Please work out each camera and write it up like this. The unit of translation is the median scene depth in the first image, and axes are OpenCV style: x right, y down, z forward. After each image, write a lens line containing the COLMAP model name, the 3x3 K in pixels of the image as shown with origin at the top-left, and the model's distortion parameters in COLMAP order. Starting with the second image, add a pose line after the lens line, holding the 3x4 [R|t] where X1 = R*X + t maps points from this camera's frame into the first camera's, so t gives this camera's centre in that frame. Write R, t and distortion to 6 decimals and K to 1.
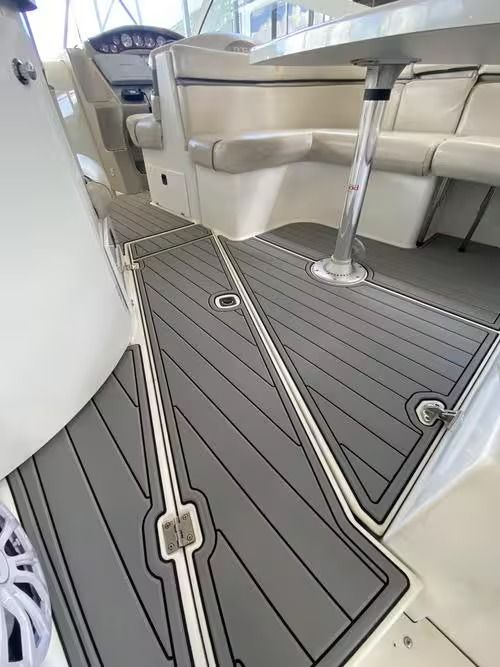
lens RADIAL K [[269.4, 0, 246.8], [0, 269.4, 331.1], [0, 0, 1]] dist [-0.000182, -0.000355]
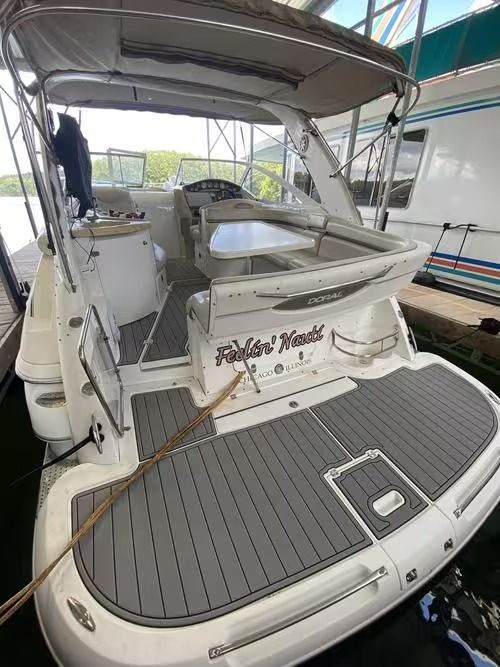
lens RADIAL K [[269.4, 0, 246.8], [0, 269.4, 331.1], [0, 0, 1]] dist [-0.000182, -0.000355]
pose [[0.963343, 0.157139, -0.217434, 0.508695], [-0.195732, 0.965970, -0.169088, 0.232520], [0.183464, 0.205449, 0.961318, -0.687574]]
